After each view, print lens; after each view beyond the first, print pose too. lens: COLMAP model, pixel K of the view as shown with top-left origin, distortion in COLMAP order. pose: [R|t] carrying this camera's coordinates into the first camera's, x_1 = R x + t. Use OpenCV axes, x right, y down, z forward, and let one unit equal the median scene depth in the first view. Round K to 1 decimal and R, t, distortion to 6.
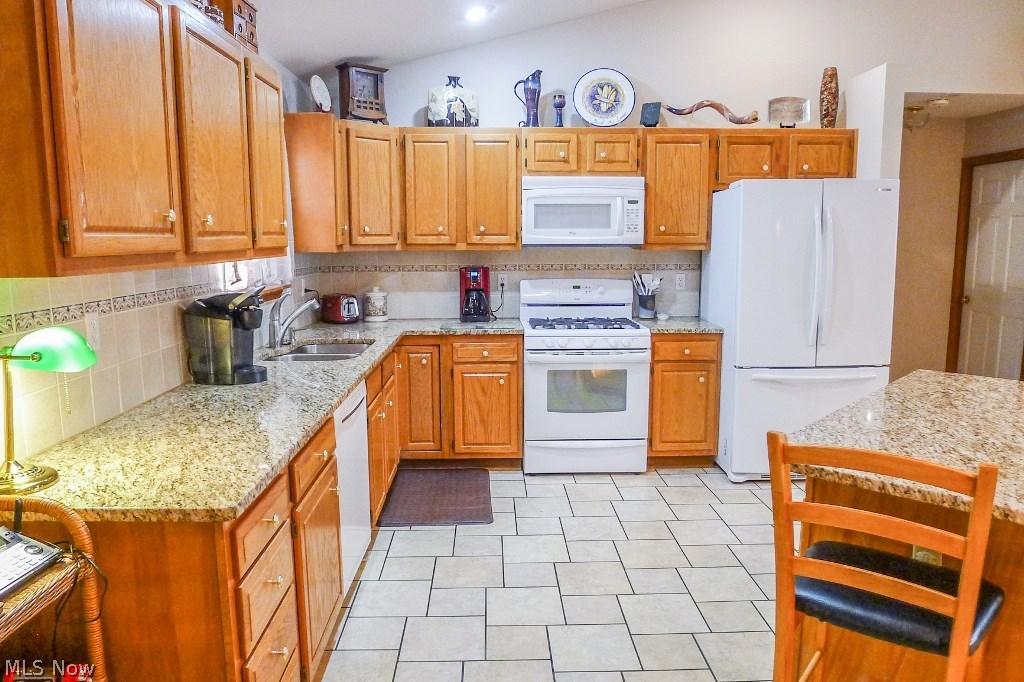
lens RADIAL K [[717.3, 0, 507.5], [0, 717.3, 341.4], [0, 0, 1]] dist [-0.051412, 0.003287]
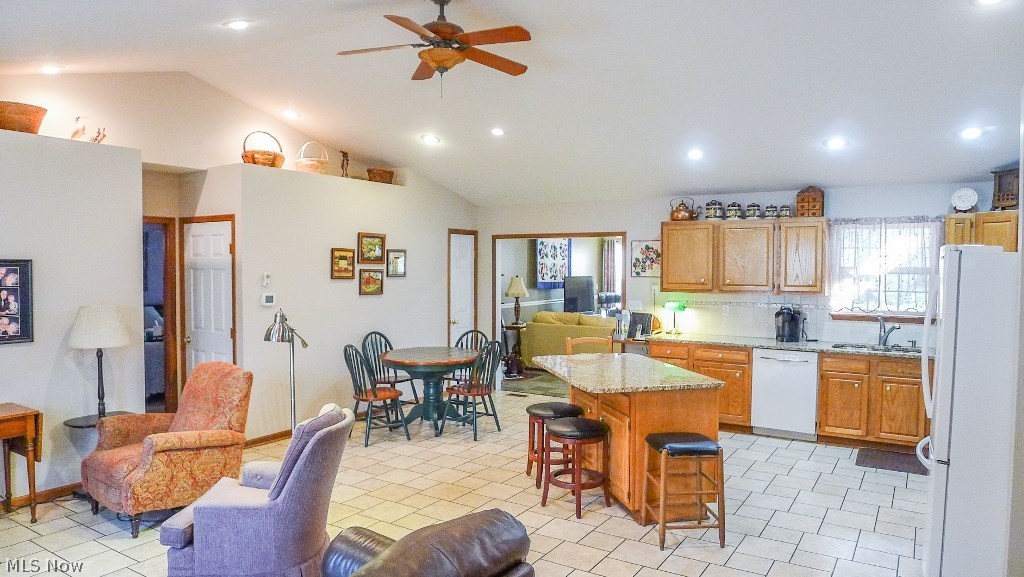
lens RADIAL K [[684.7, 0, 511.9], [0, 684.7, 290.1], [0, 0, 1]] dist [-0.036432, -0.001777]
pose [[-0.537569, 0.036579, -0.842426, 1.371205], [-0.125117, 0.984539, 0.122590, -0.186260], [0.833886, 0.171302, -0.524681, 0.877660]]
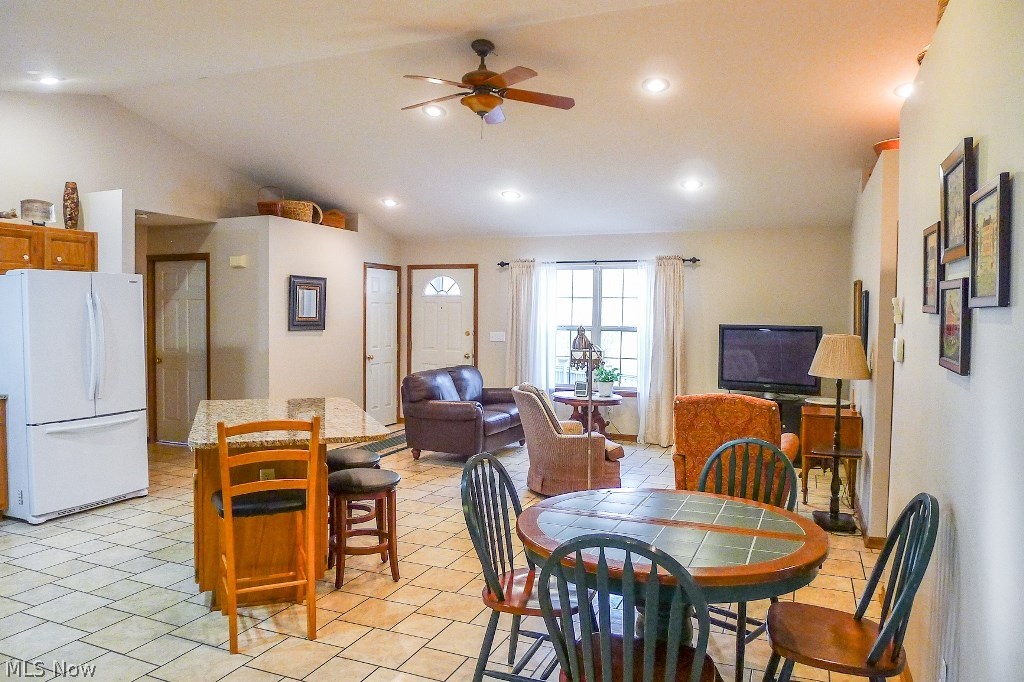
lens RADIAL K [[717.3, 0, 507.7], [0, 717.3, 337.8], [0, 0, 1]] dist [-0.051412, 0.003287]
pose [[0.397951, -0.022744, 0.917124, -0.390630], [0.119425, 0.992470, -0.027207, 0.016994], [-0.909600, 0.120355, 0.397671, -0.180882]]
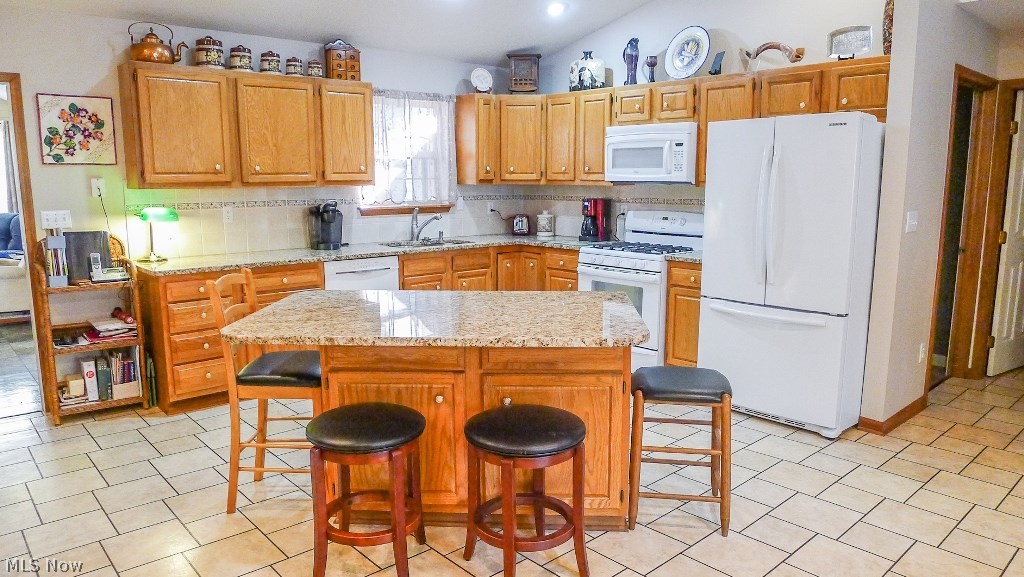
lens RADIAL K [[684.7, 0, 513.5], [0, 684.7, 283.7], [0, 0, 1]] dist [-0.036432, -0.001777]
pose [[0.658779, 0.120585, -0.742610, 0.821190], [-0.112641, 0.991754, 0.061115, -0.011666], [0.743856, 0.043387, 0.666930, 0.087697]]
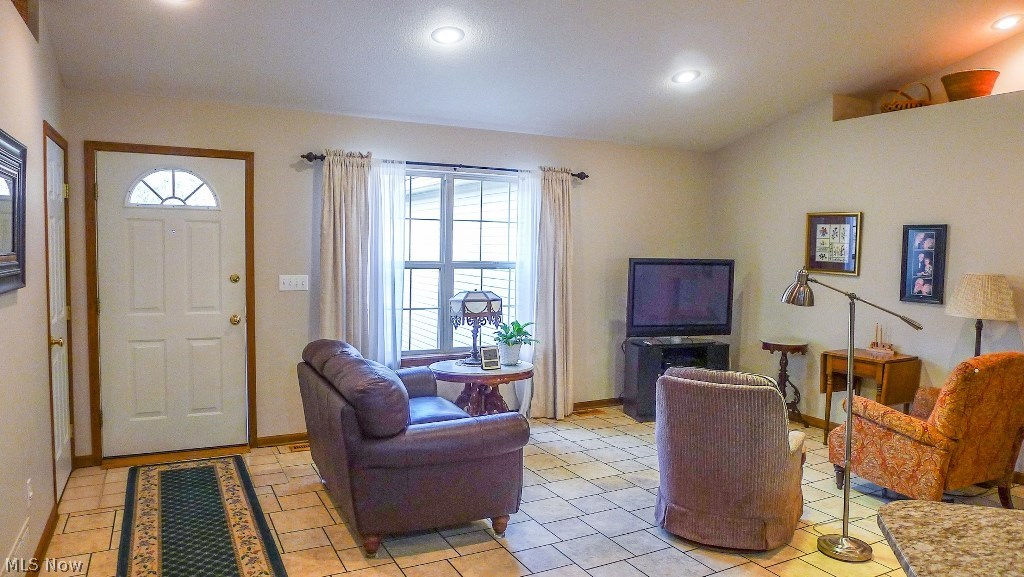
lens RADIAL K [[684.7, 0, 514.9], [0, 684.7, 287.0], [0, 0, 1]] dist [-0.036432, -0.001777]
pose [[-0.450036, -0.049424, 0.891642, 0.285103], [0.116453, 0.986693, 0.113470, -0.118869], [-0.885385, 0.154900, -0.438292, 0.801572]]
